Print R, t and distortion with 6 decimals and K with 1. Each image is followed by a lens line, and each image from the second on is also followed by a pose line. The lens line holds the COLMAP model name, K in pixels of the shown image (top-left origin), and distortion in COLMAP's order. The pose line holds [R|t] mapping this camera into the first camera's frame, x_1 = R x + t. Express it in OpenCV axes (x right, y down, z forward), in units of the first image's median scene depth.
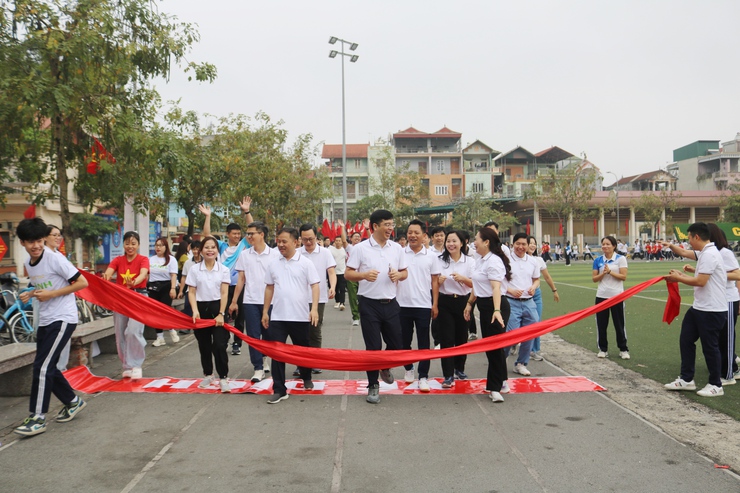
lens RADIAL K [[603.8, 0, 362.4], [0, 603.8, 247.8], [0, 0, 1]] dist [-0.135688, 0.118912]
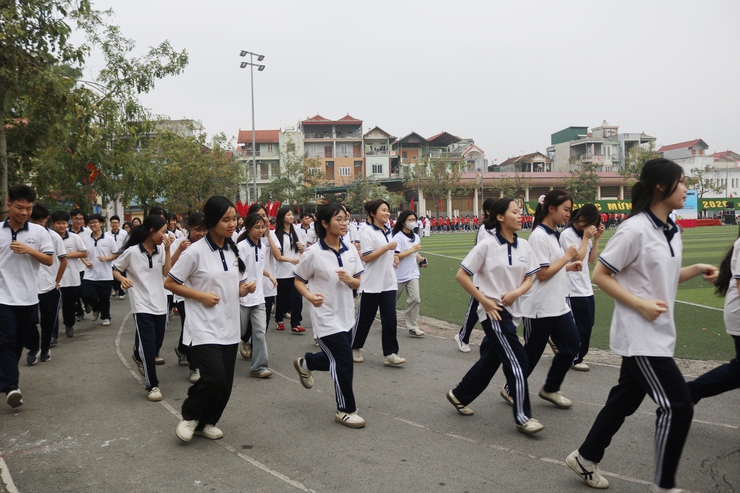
lens RADIAL K [[626.6, 0, 370.0], [0, 626.6, 246.5], [0, 0, 1]] dist [-0.133874, 0.140288]
pose [[0.990917, -0.017772, 0.133293, 0.018824], [0.012554, 0.999125, 0.039884, -0.000974], [-0.133885, -0.037848, 0.990274, -0.174497]]
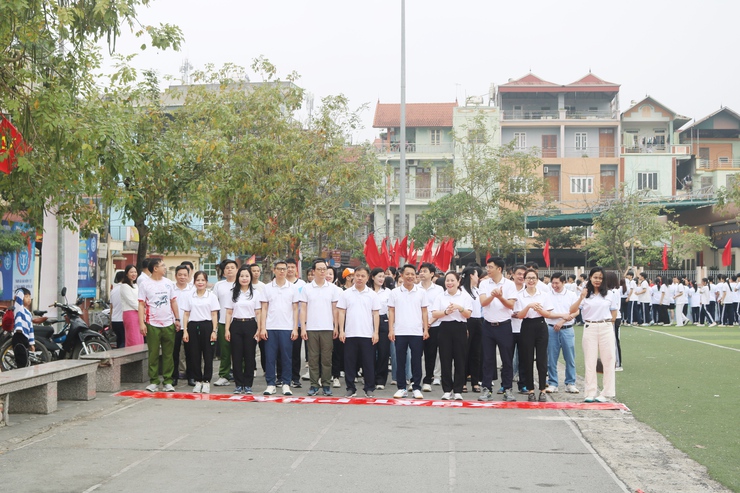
lens RADIAL K [[1092.3, 0, 357.4], [0, 1092.3, 248.1], [0, 0, 1]] dist [-0.027346, -0.034418]
pose [[0.995704, 0.017376, -0.090946, 0.014884], [-0.020175, 0.999348, -0.029948, -0.000683], [0.090366, 0.031654, 0.995405, -0.044645]]
